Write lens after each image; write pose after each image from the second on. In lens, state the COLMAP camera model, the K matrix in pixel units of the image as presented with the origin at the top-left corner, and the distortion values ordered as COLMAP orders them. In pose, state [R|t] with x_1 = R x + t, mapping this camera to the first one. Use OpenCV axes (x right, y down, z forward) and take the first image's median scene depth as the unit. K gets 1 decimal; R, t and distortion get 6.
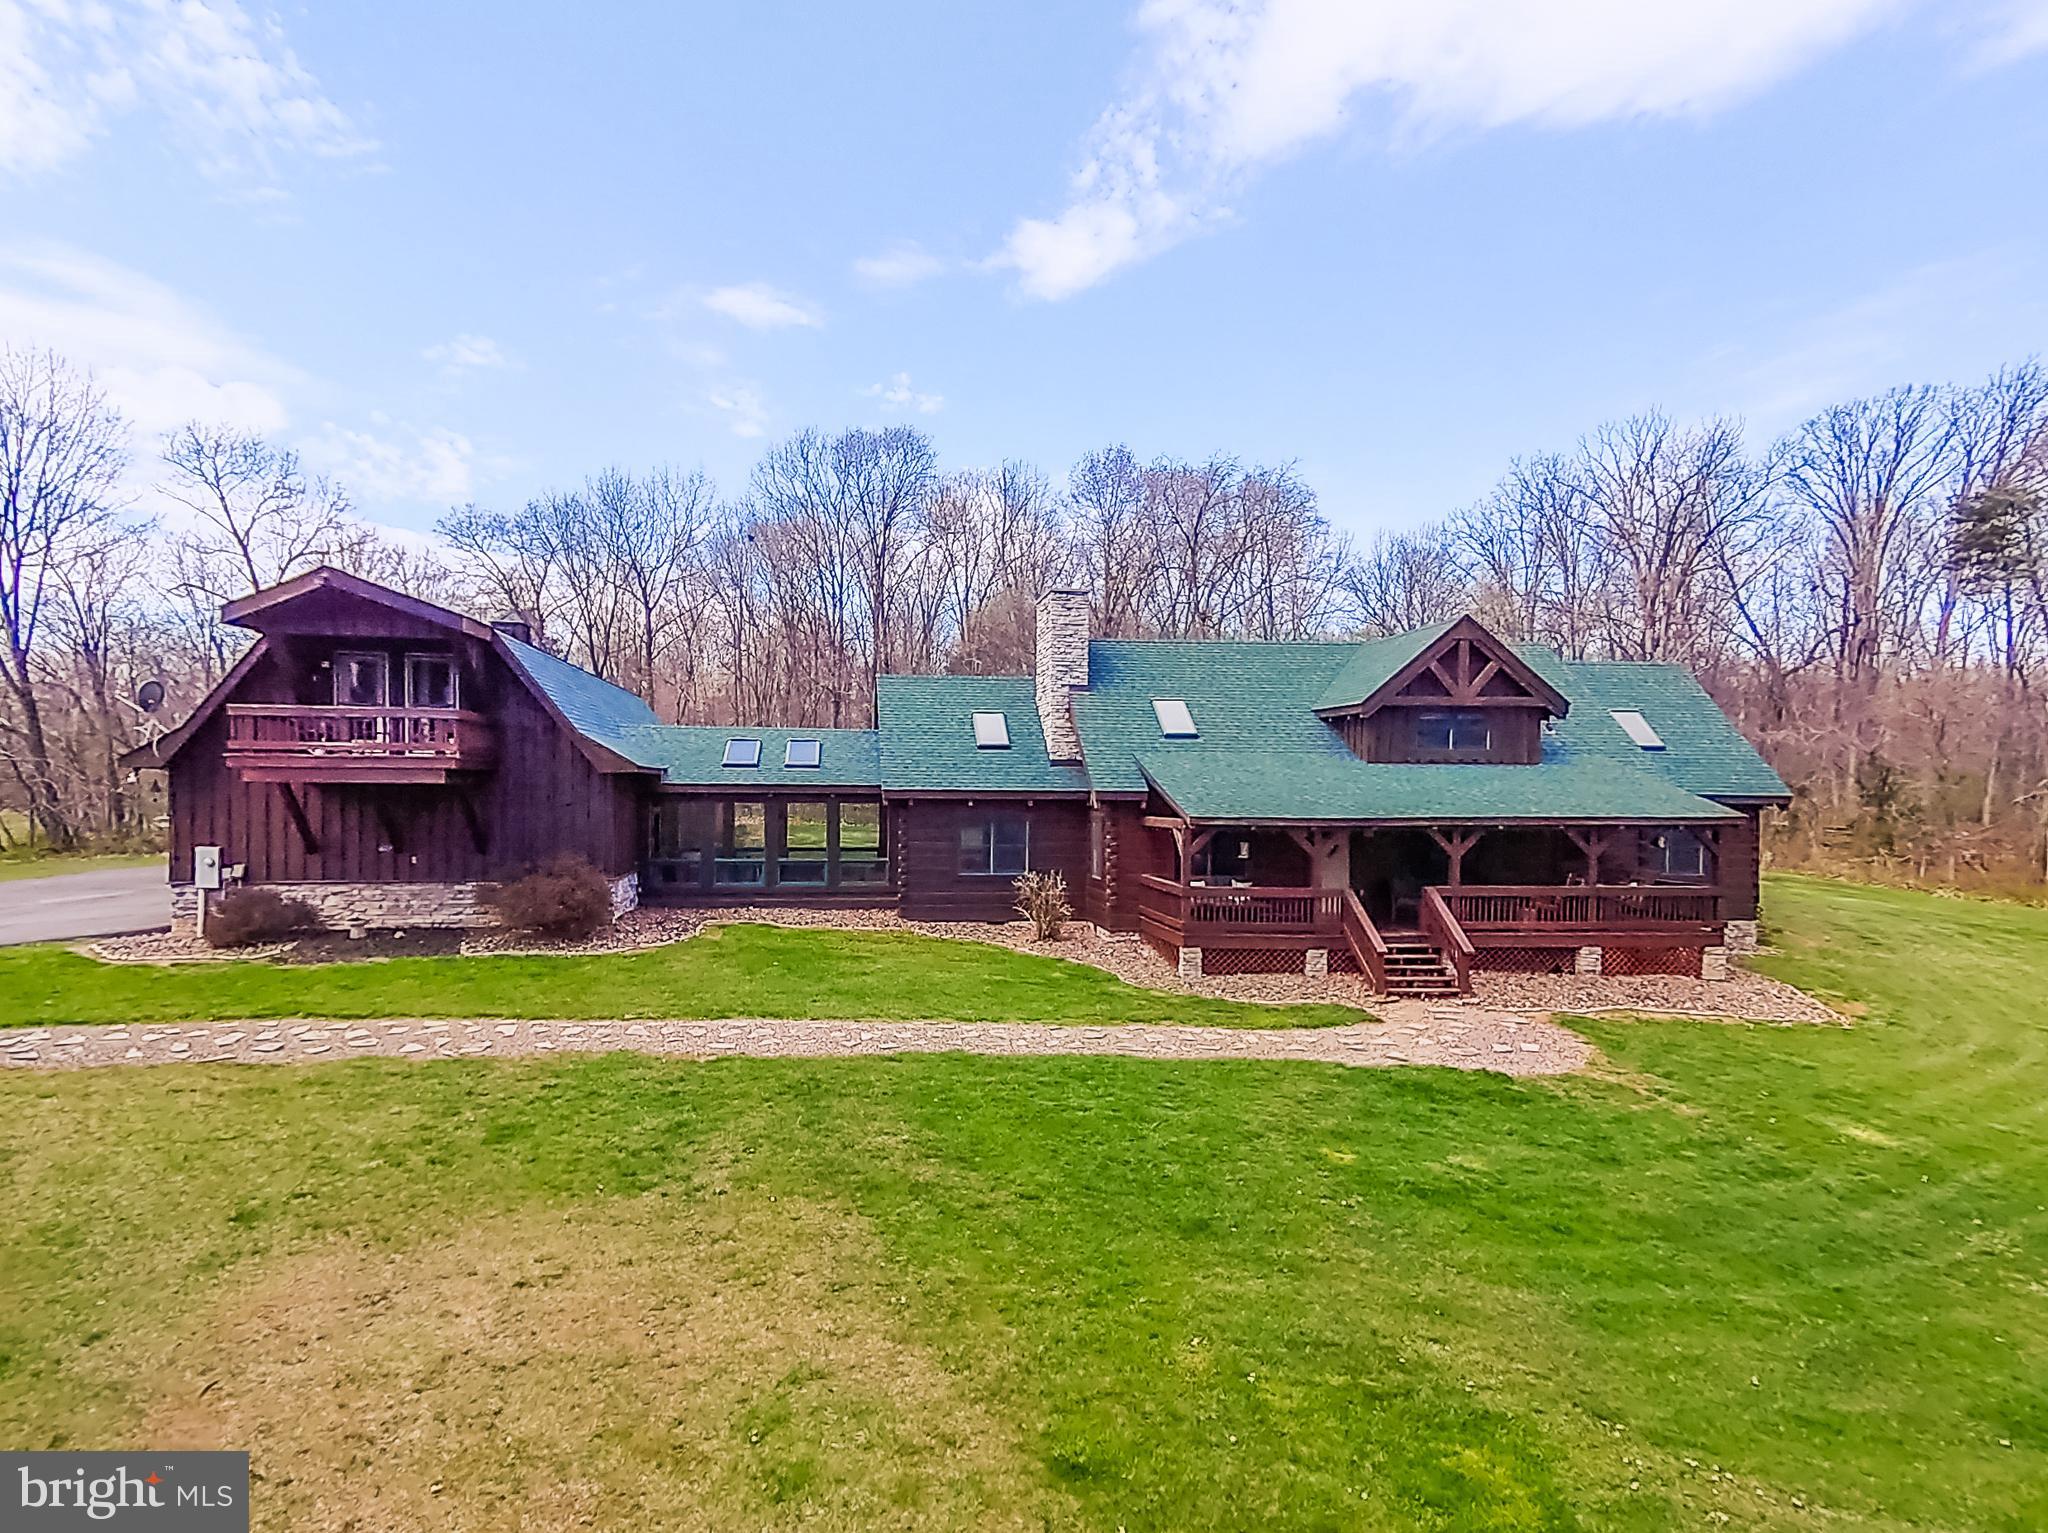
lens RADIAL K [[1146.5, 0, 958.3], [0, 1146.5, 776.8], [0, 0, 1]] dist [0.068463, -0.025565]
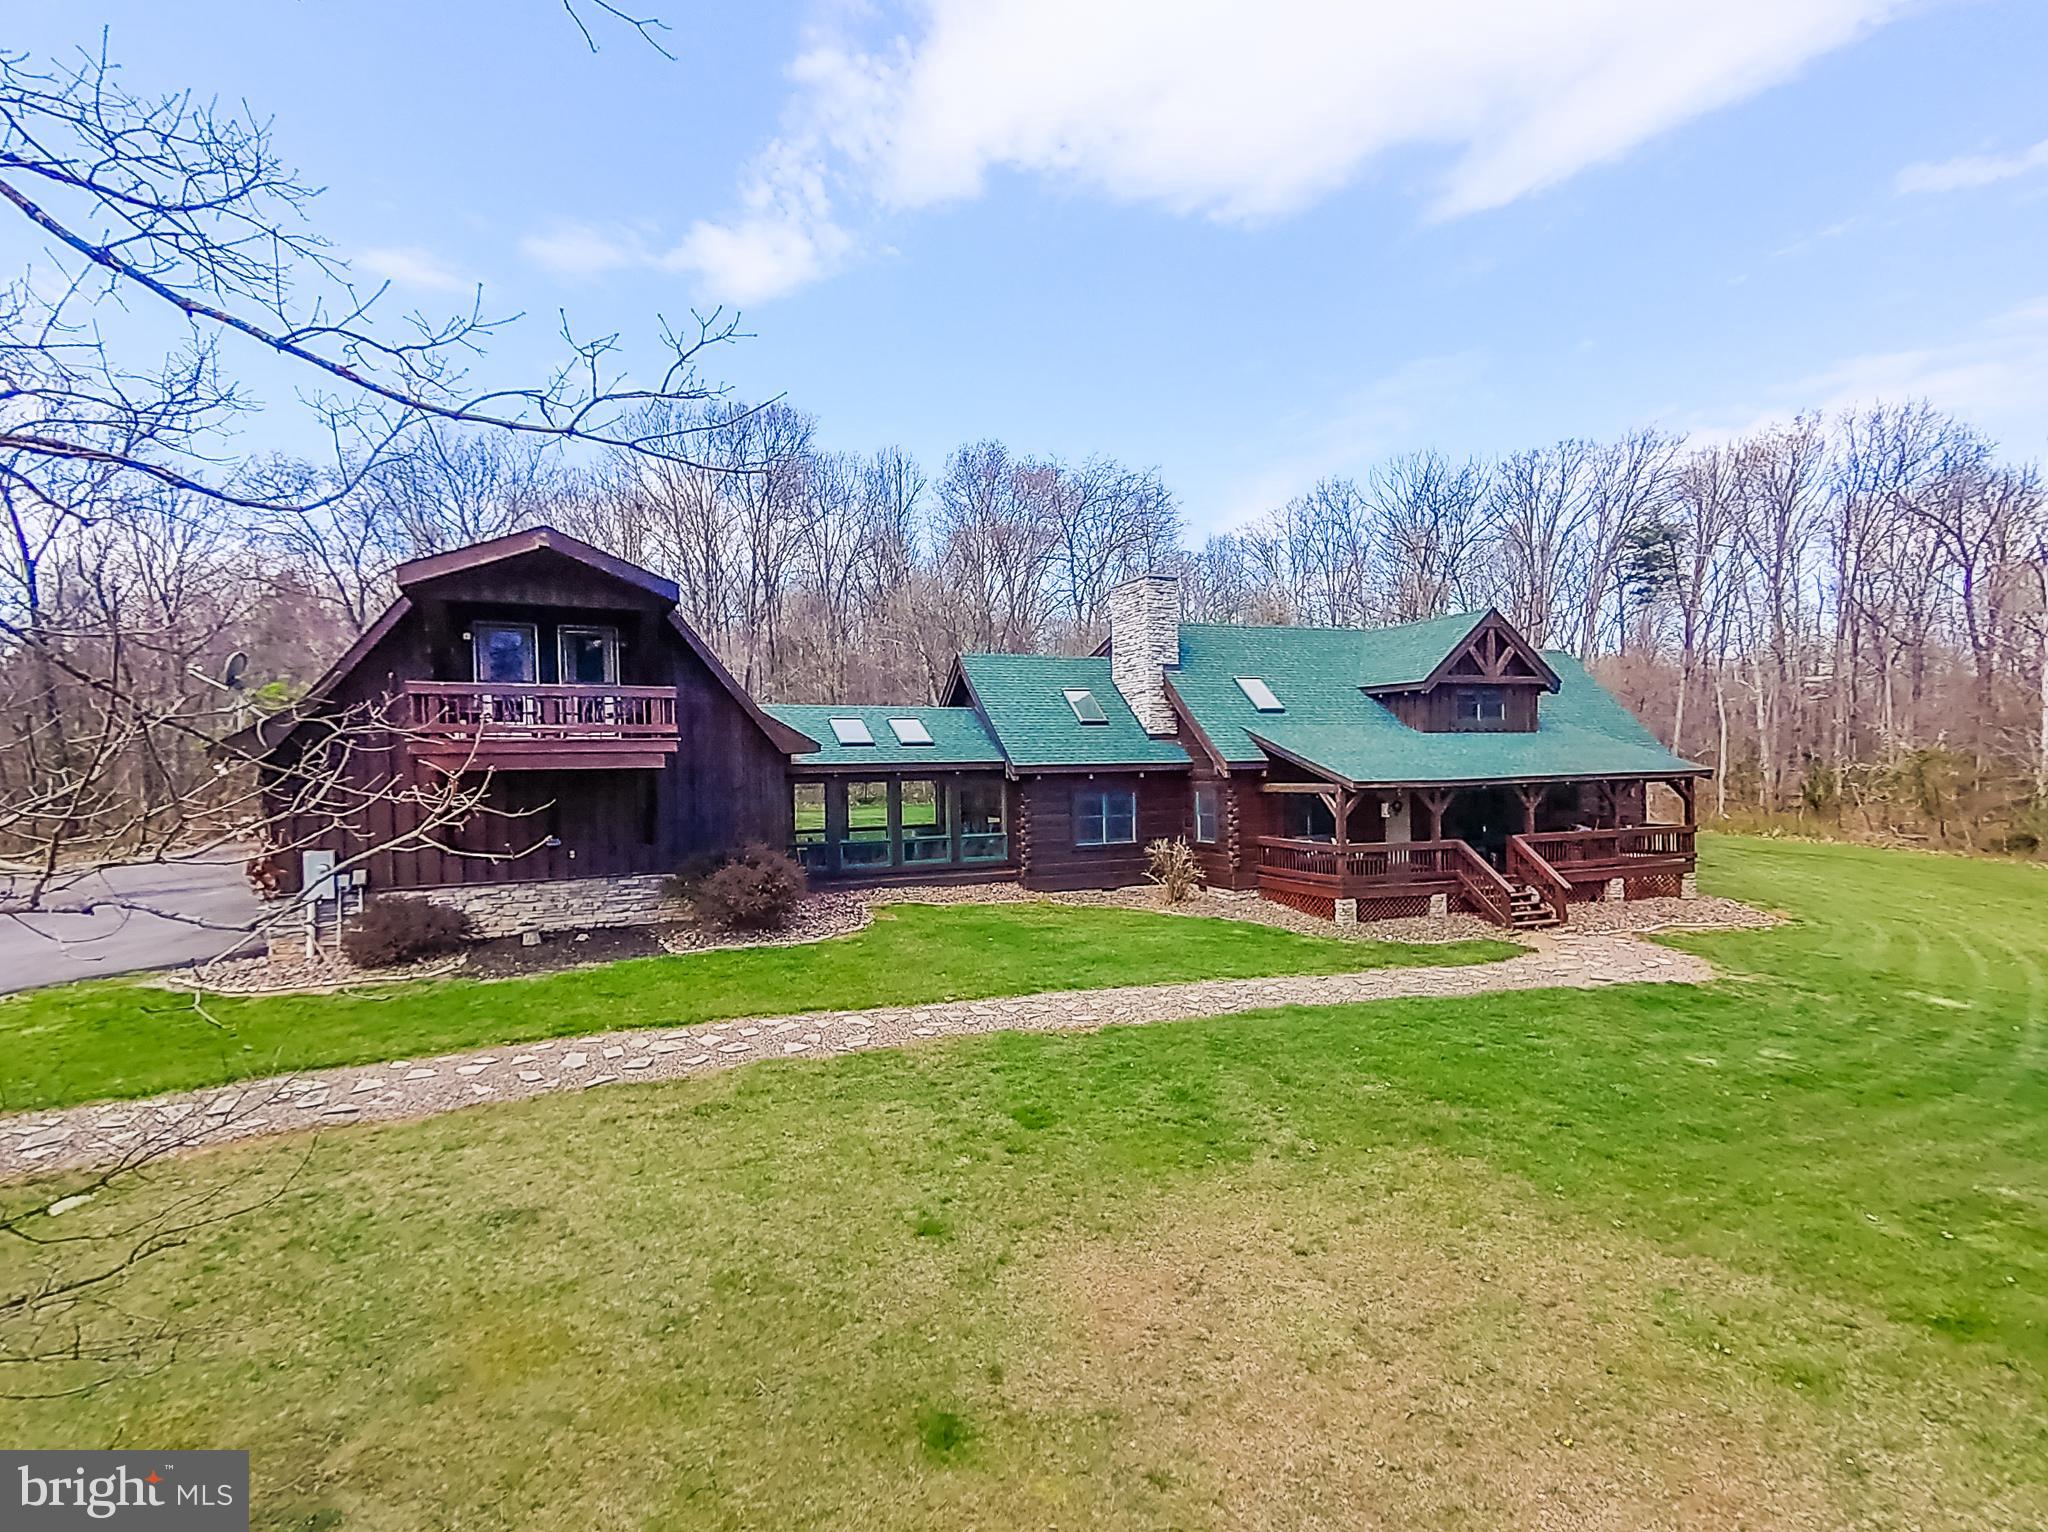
lens RADIAL K [[1091.9, 0, 1032.1], [0, 1091.9, 752.3], [0, 0, 1]] dist [0.064489, -0.008496]
pose [[0.948624, -0.019033, 0.315832, -0.422262], [0.022265, 0.999730, -0.006626, 0.007113], [-0.315621, 0.013318, 0.948792, 0.086904]]
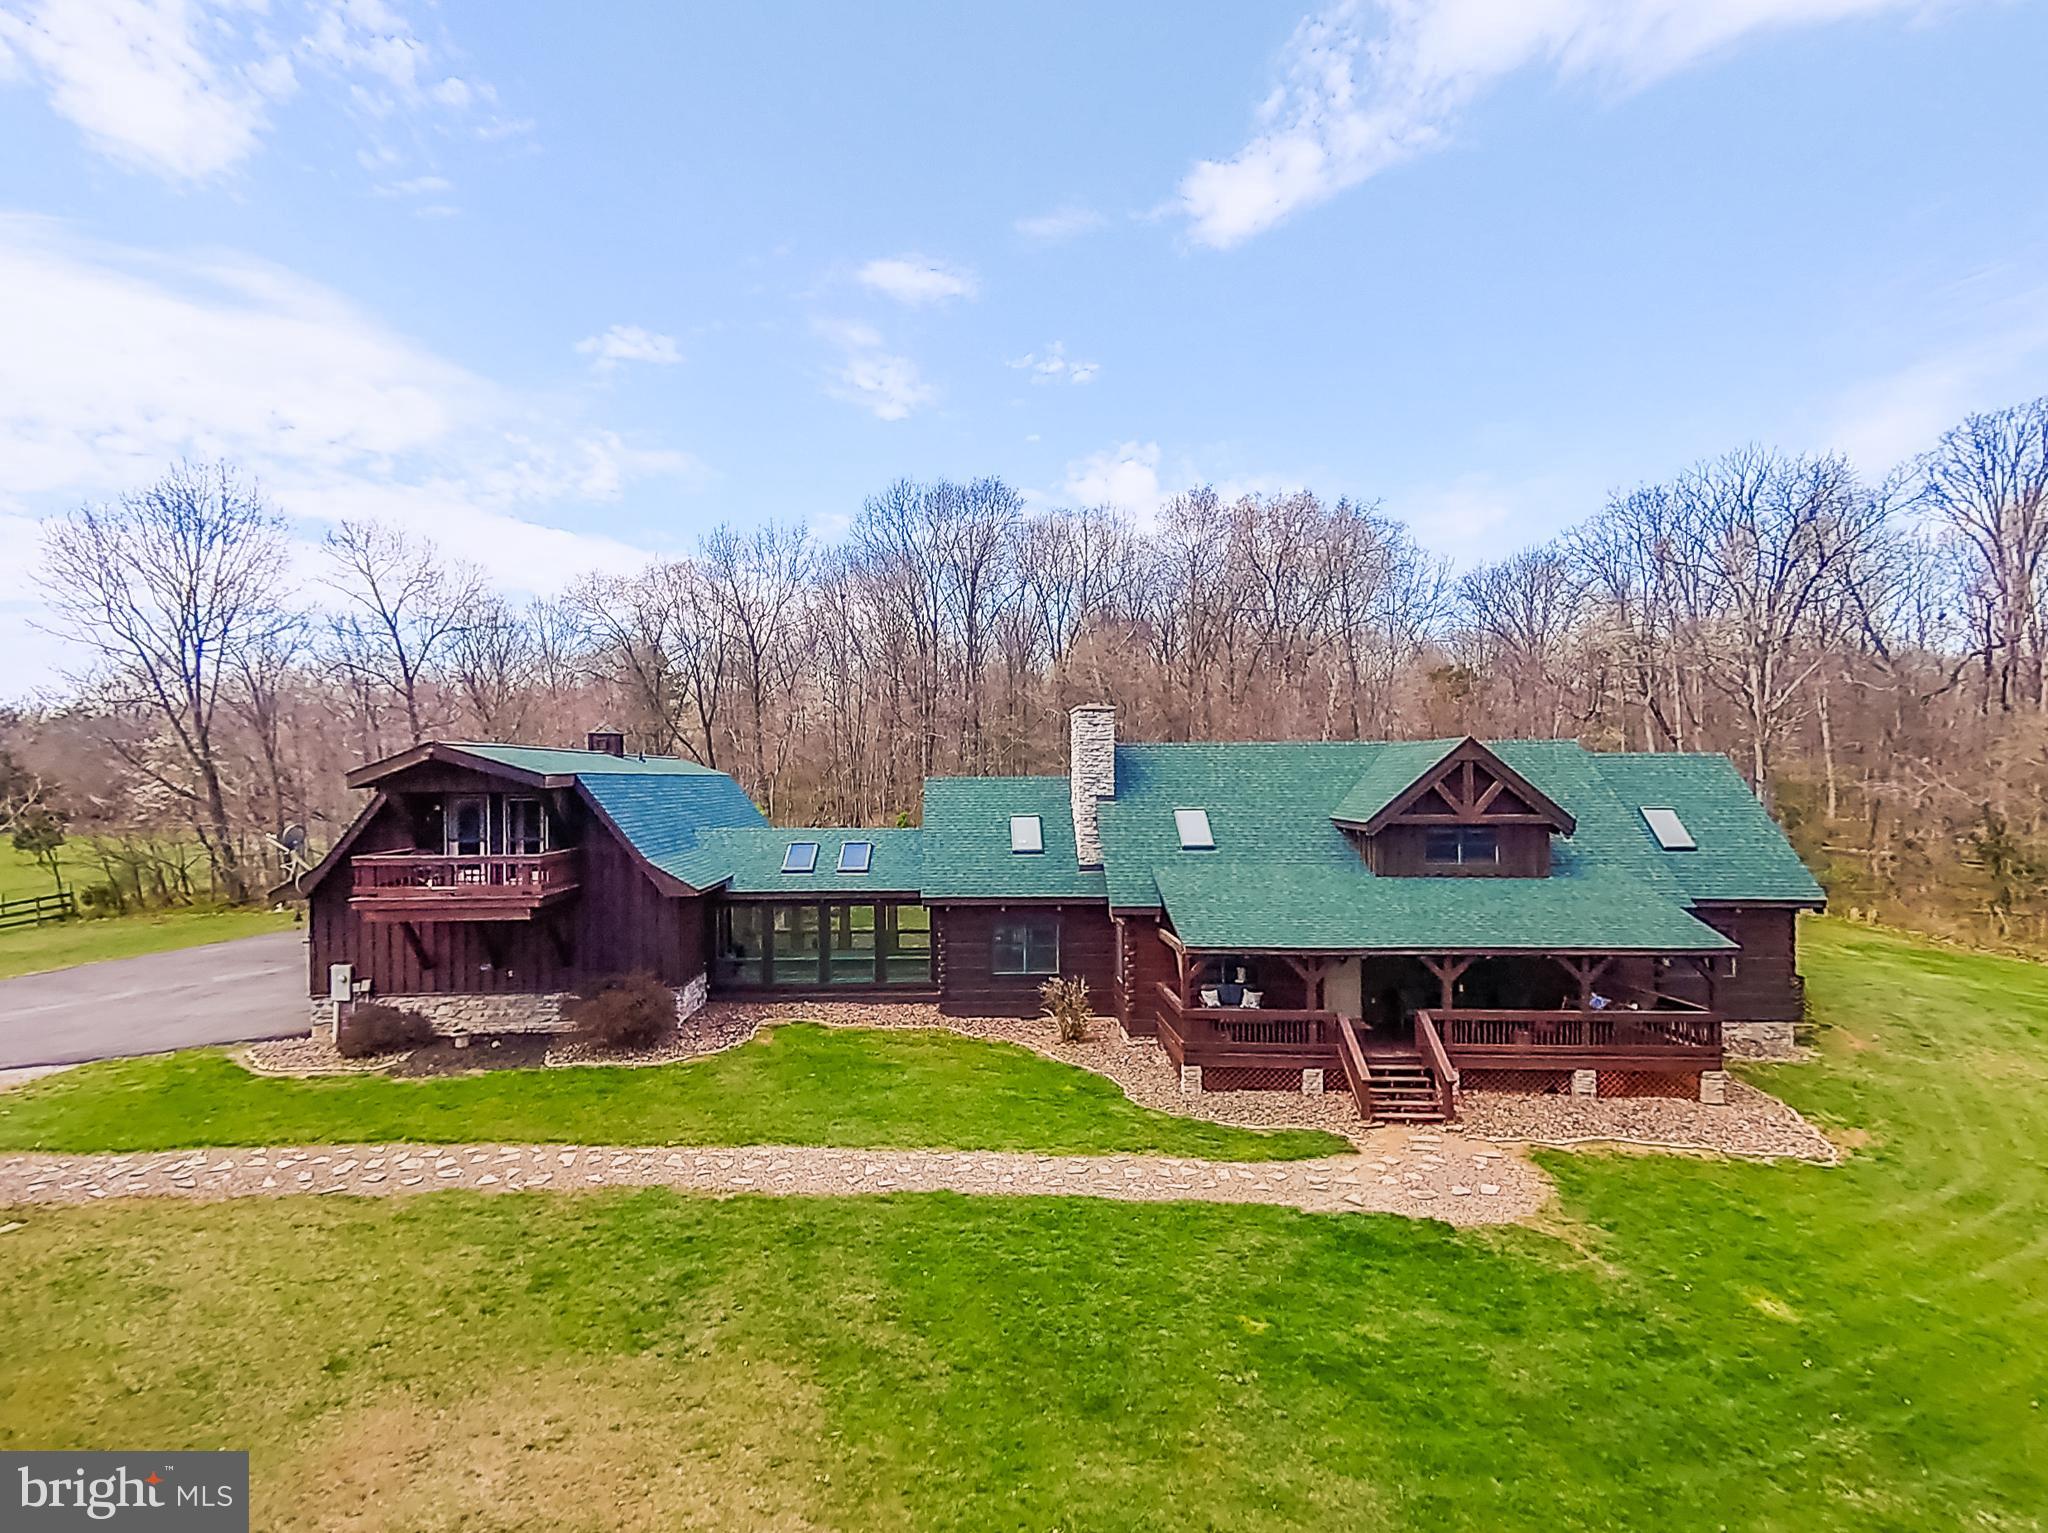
lens RADIAL K [[1146.5, 0, 967.4], [0, 1146.5, 765.9], [0, 0, 1]] dist [0.068463, -0.025565]
pose [[0.994360, -0.011726, -0.105403, 0.110949], [0.012229, 0.999917, 0.004124, -0.140419], [0.105346, -0.005390, 0.994421, -0.096266]]
